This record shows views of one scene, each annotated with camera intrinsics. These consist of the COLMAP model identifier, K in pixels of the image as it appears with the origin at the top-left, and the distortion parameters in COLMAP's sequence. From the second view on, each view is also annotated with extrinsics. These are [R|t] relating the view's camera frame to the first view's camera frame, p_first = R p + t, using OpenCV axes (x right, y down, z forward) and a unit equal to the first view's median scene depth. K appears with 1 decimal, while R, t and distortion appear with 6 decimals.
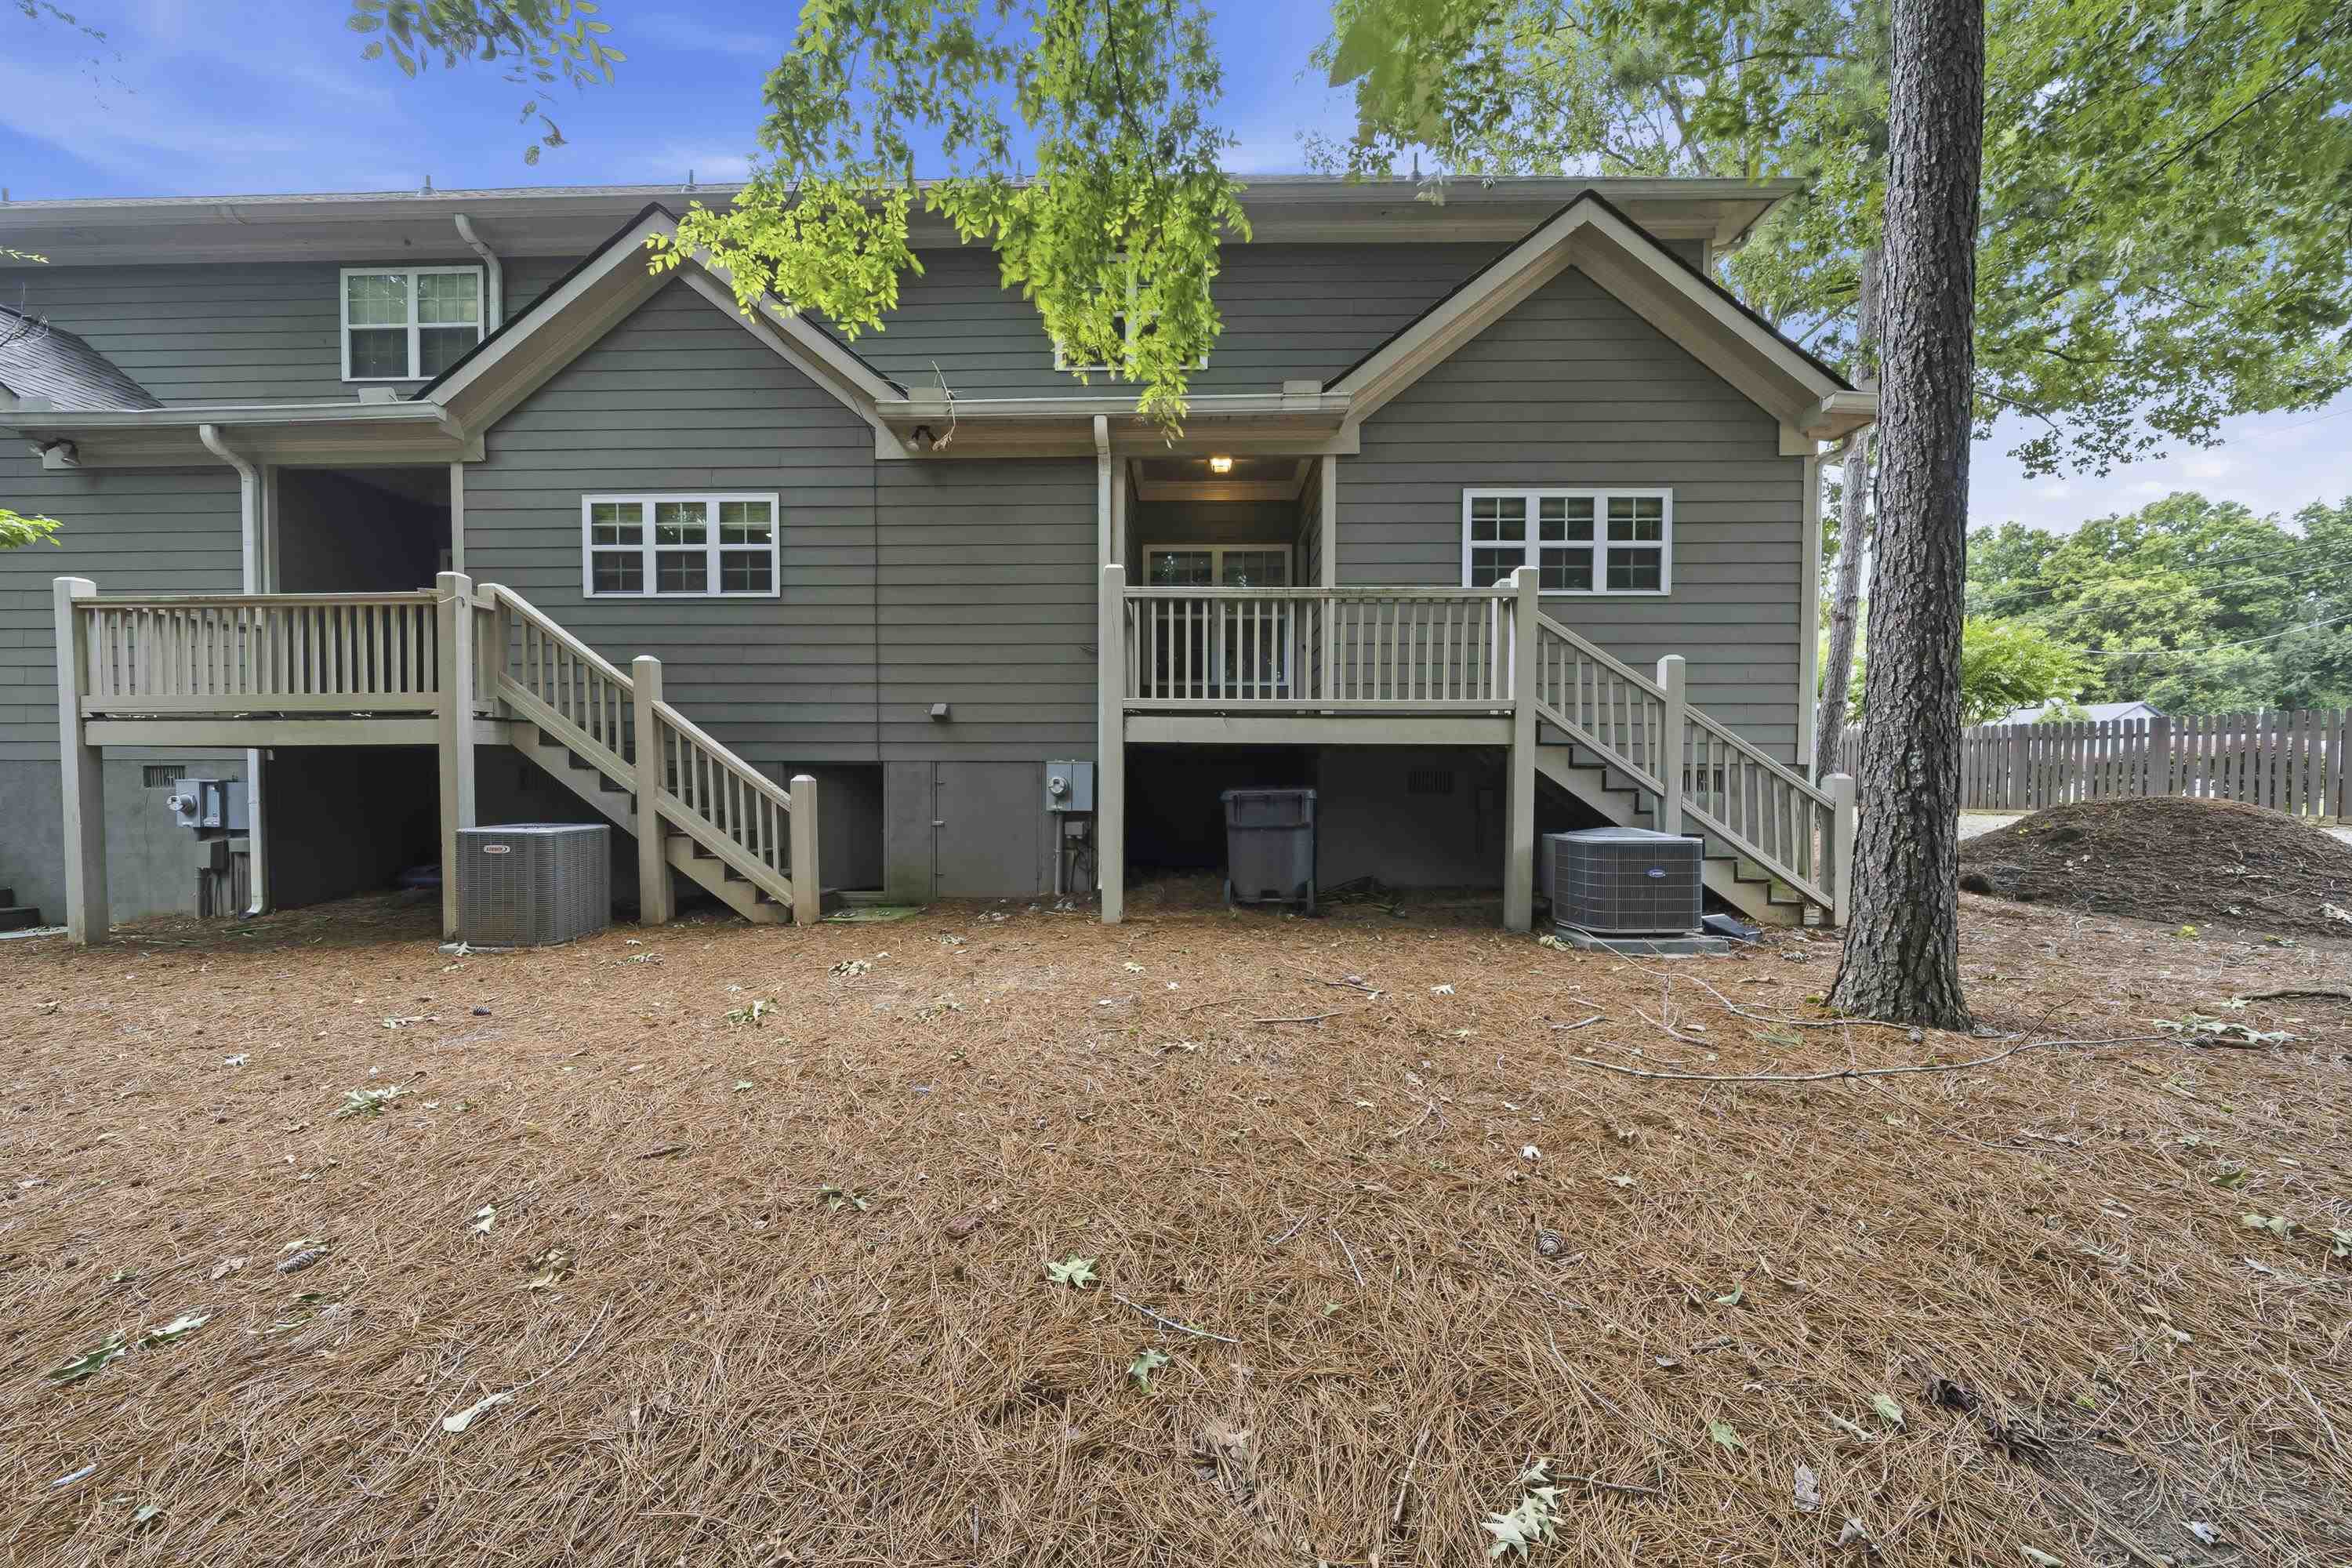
lens RADIAL K [[837.3, 0, 1186.5], [0, 837.3, 789.0], [0, 0, 1]] dist [-0.005370, -0.000013]
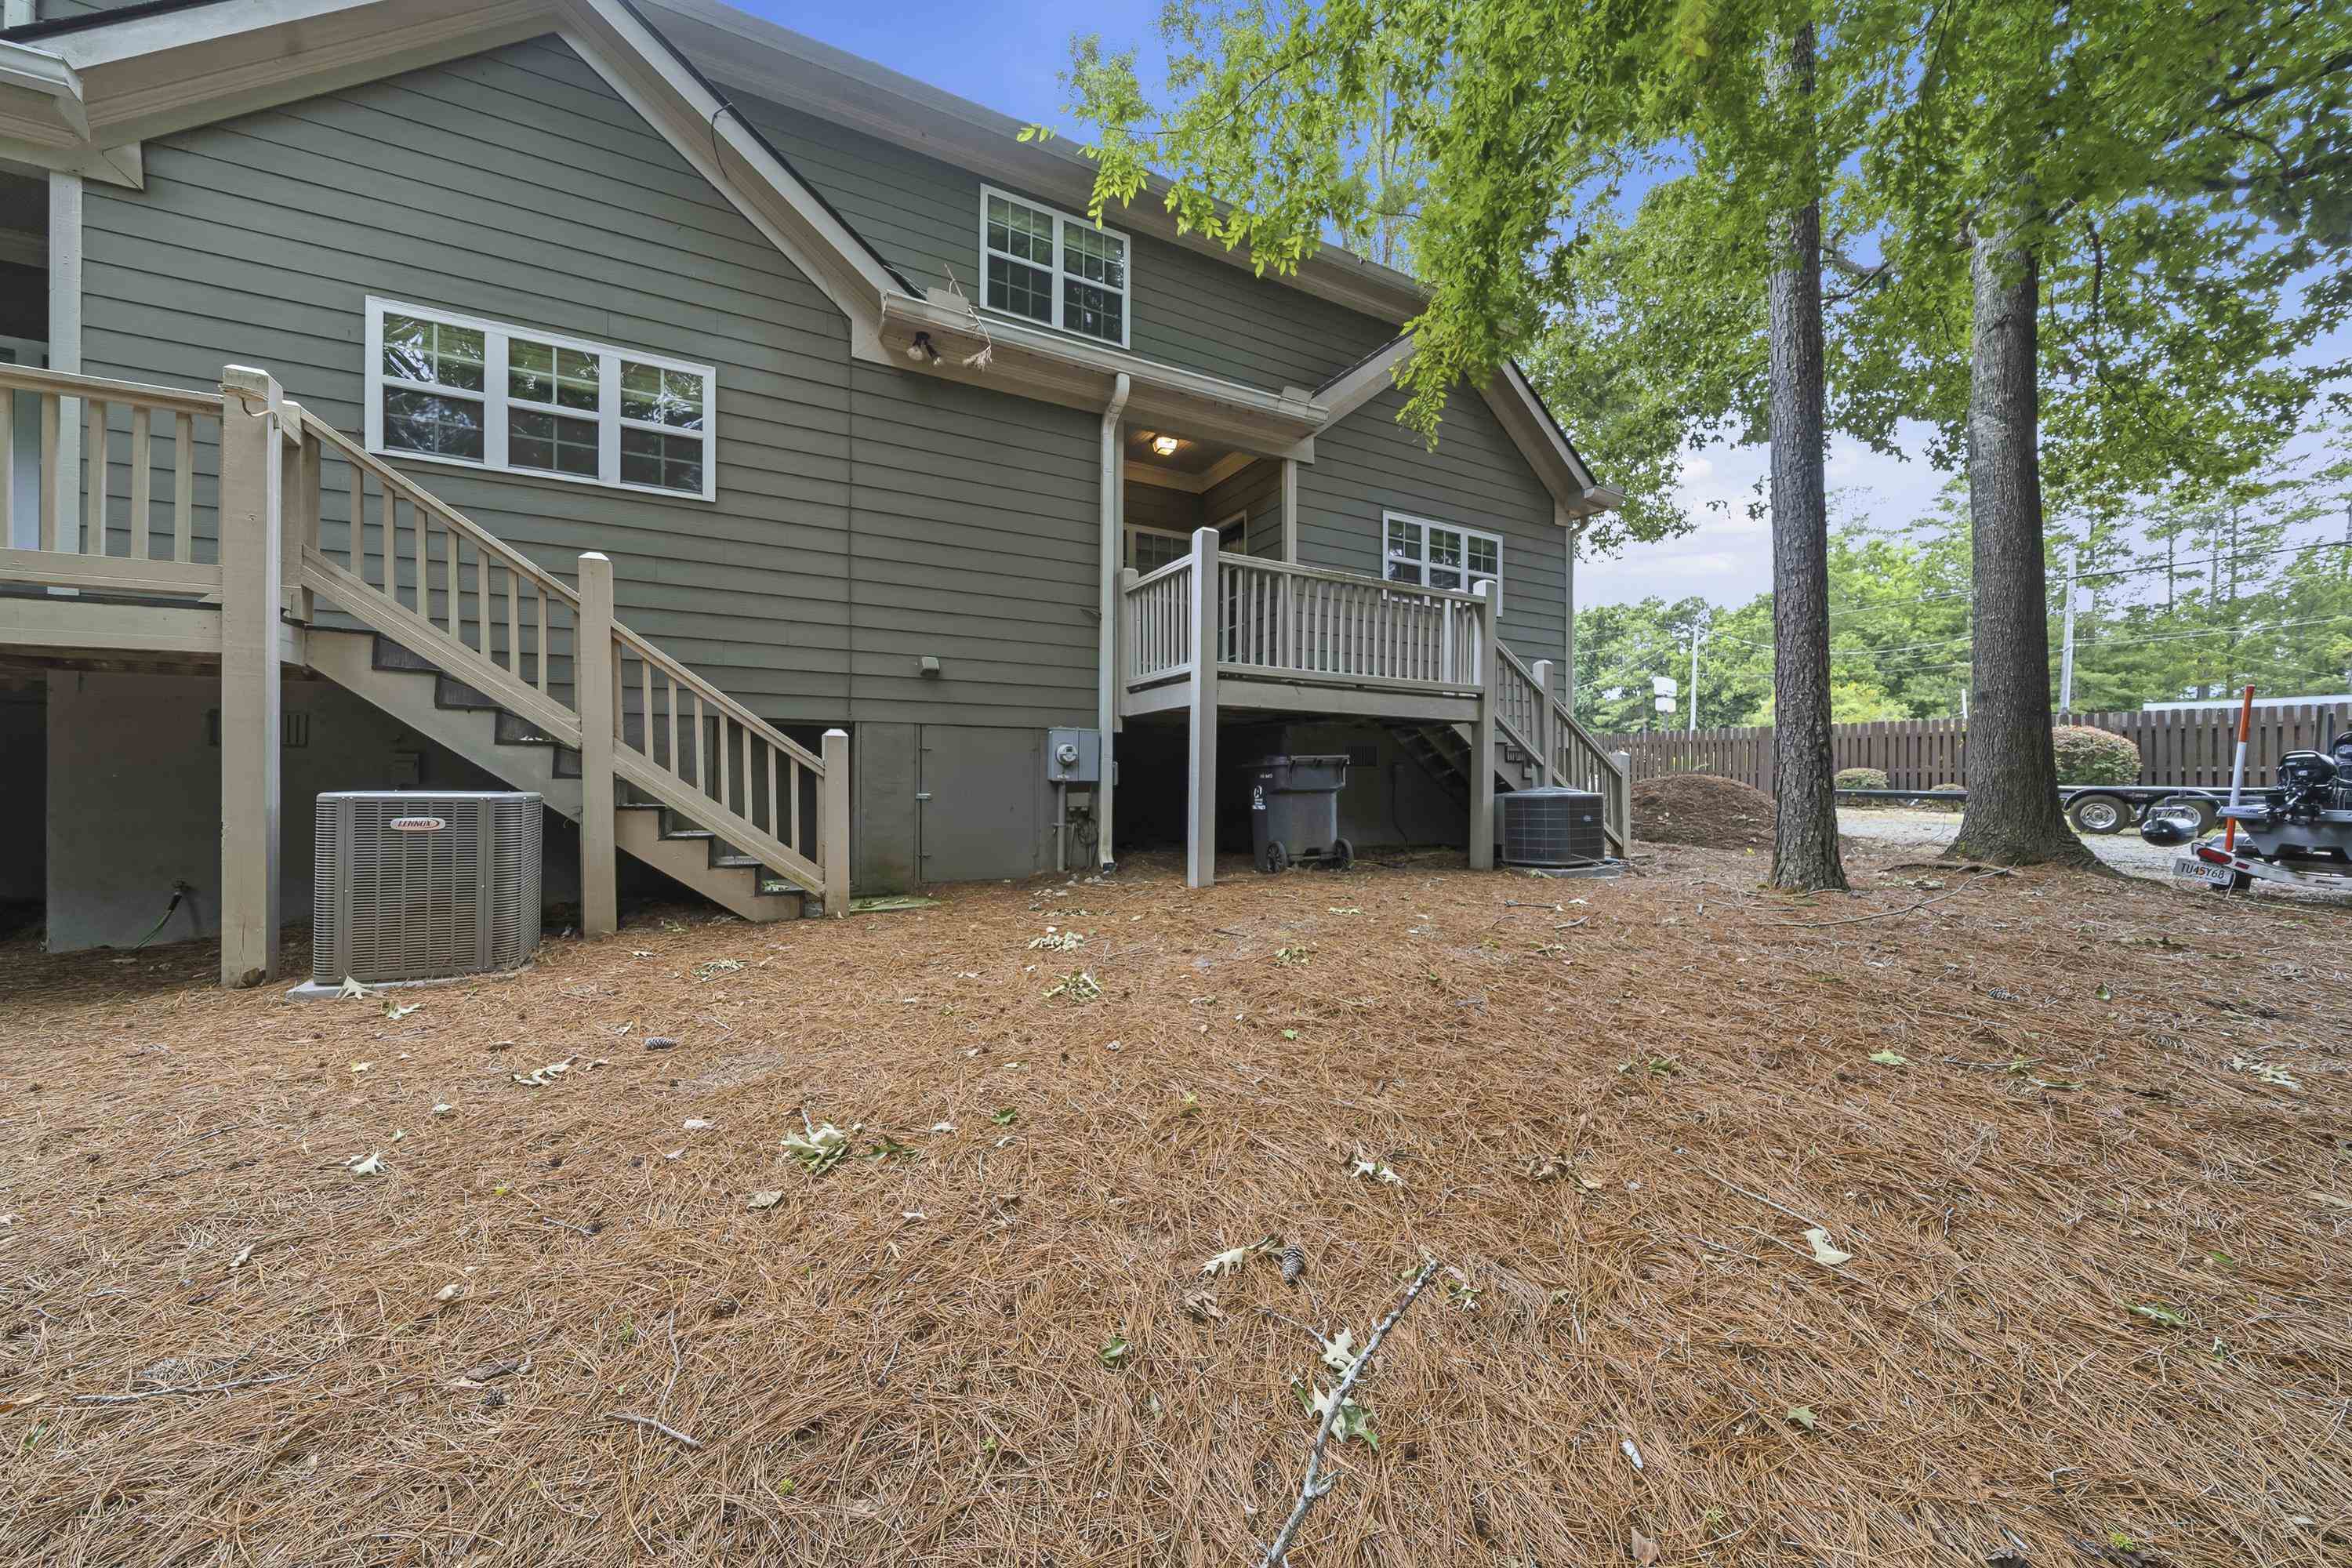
lens RADIAL K [[837.3, 0, 1193.6], [0, 837.3, 779.1], [0, 0, 1]] dist [-0.005370, -0.000013]
pose [[0.861006, 0.003108, 0.508585, -0.504943], [0.007039, 0.999813, -0.018027, 0.042801], [-0.508546, 0.019101, 0.860823, 0.120954]]
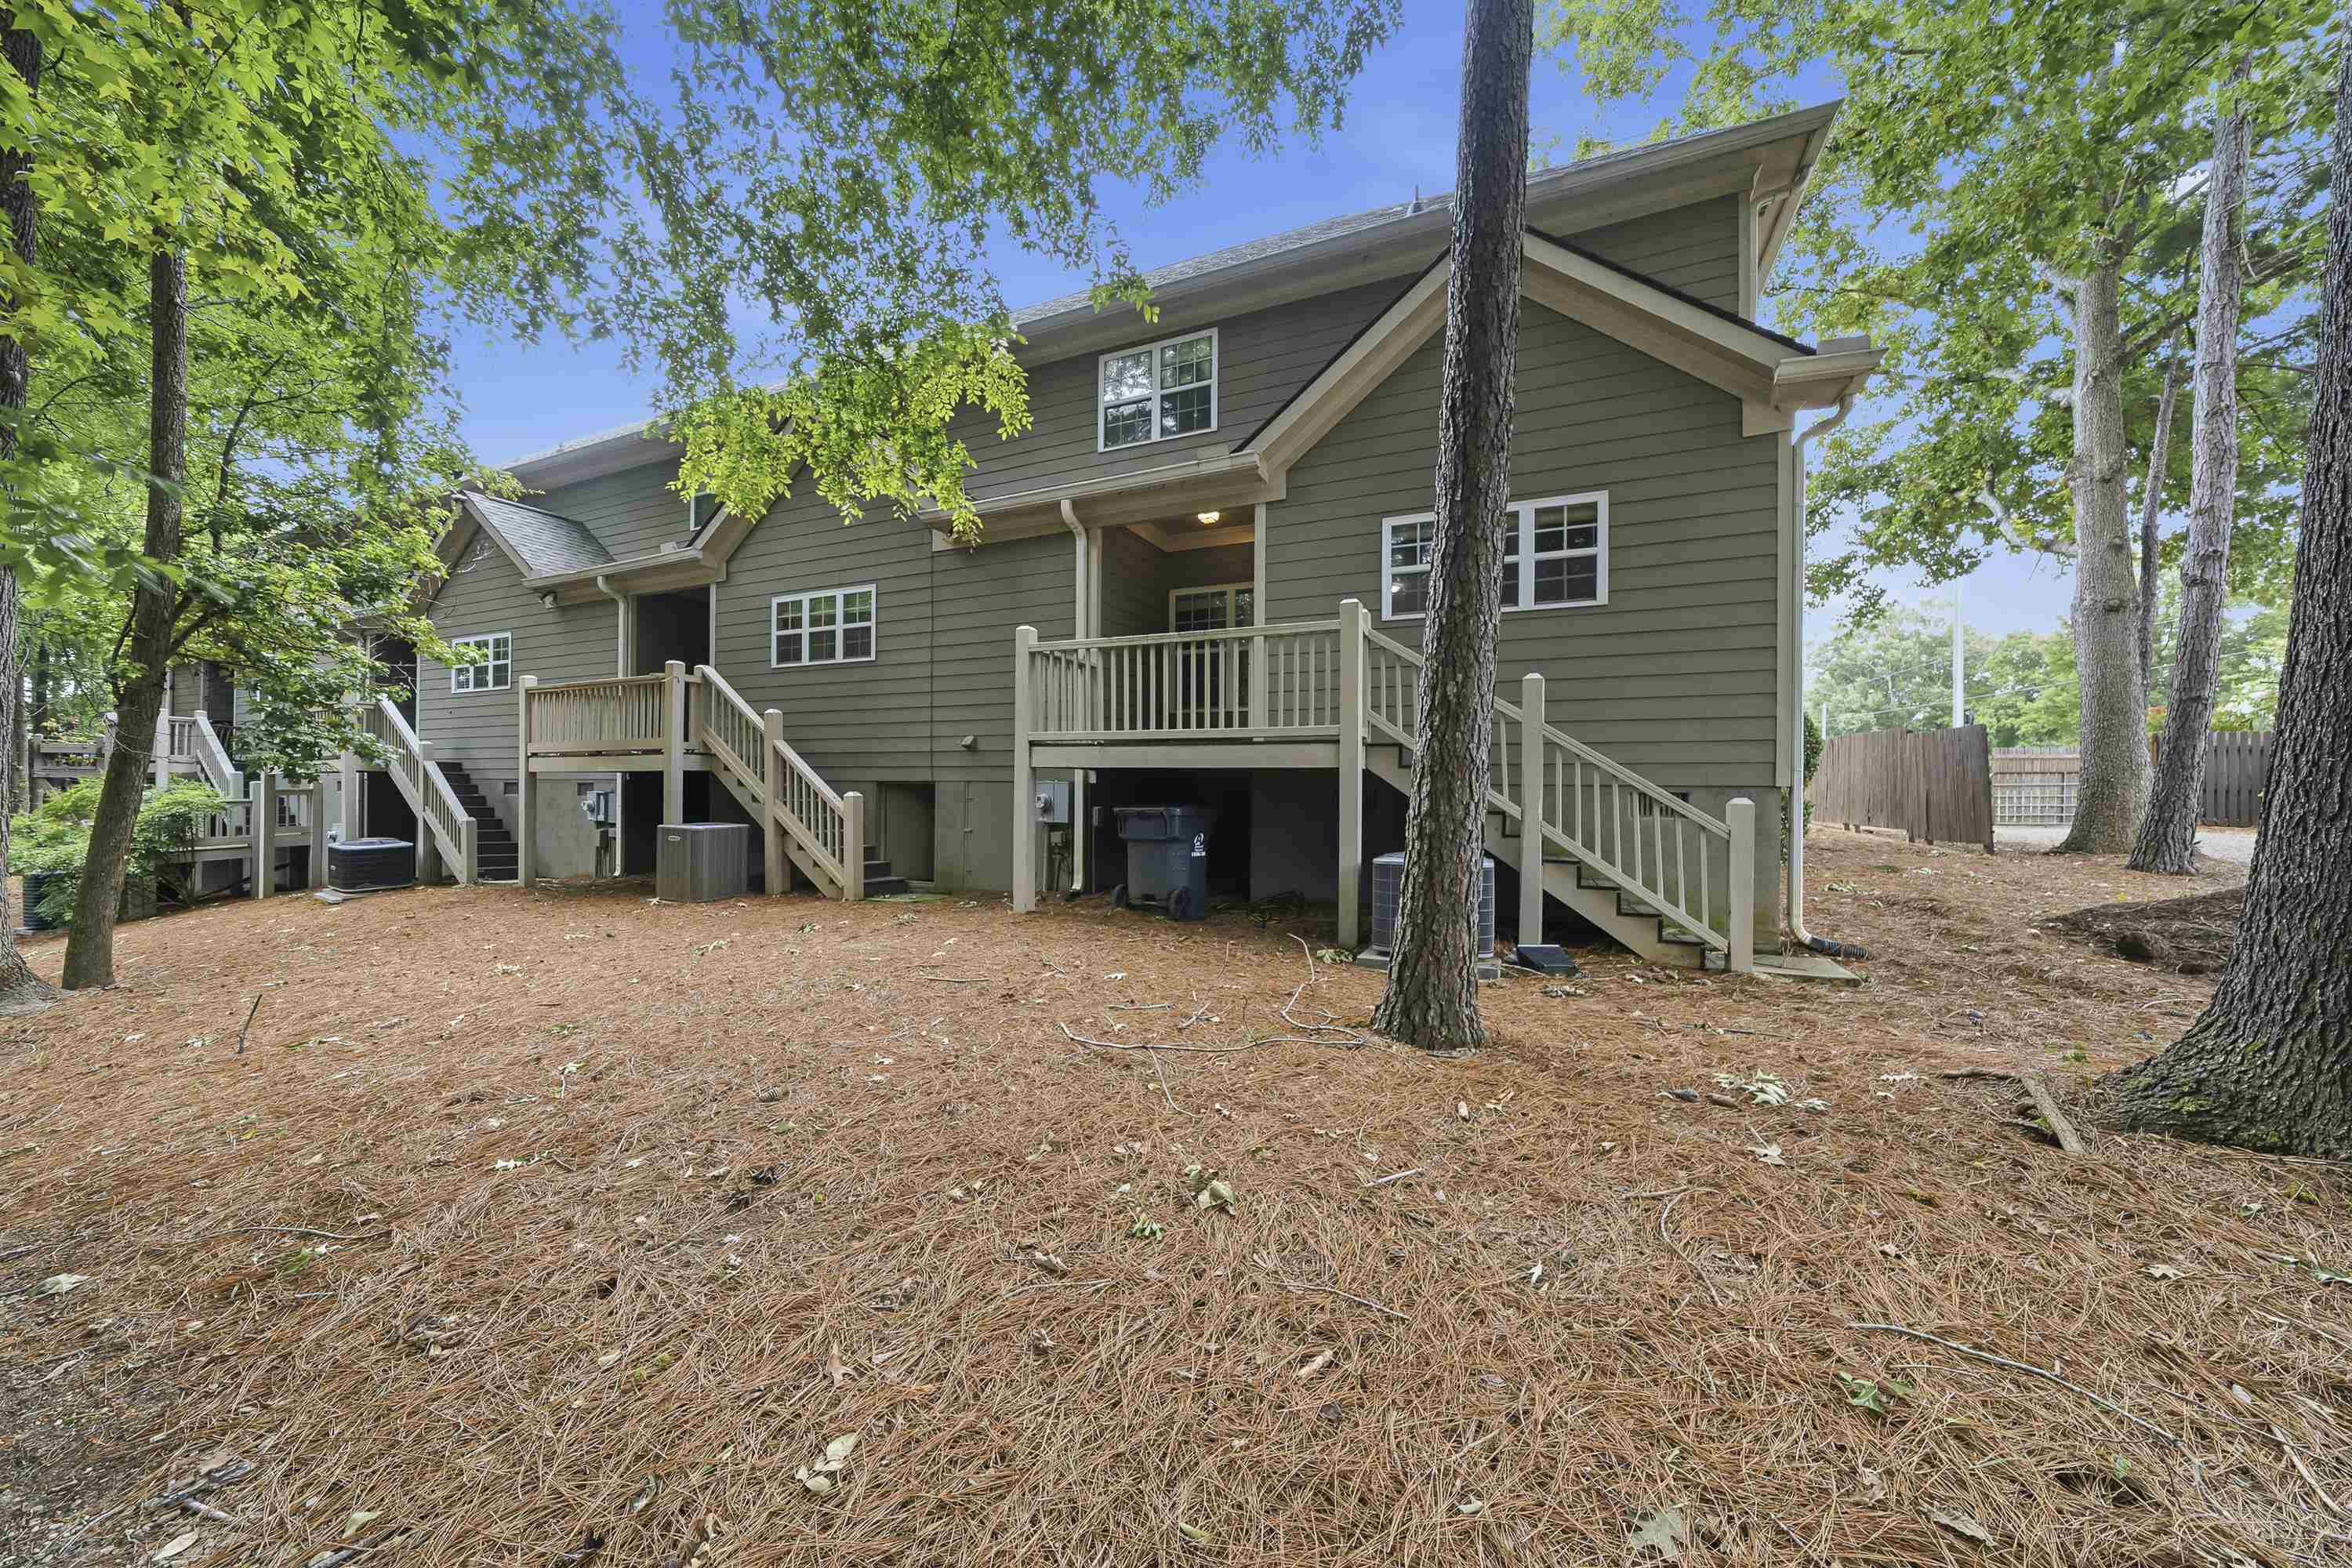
lens RADIAL K [[837.3, 0, 1177.4], [0, 837.3, 779.6], [0, 0, 1]] dist [-0.005370, -0.000013]
pose [[0.915632, 0.000516, -0.402017, 0.515454], [-0.011976, 0.999590, -0.025993, -0.006230], [0.401839, 0.028614, 0.915263, -0.040086]]
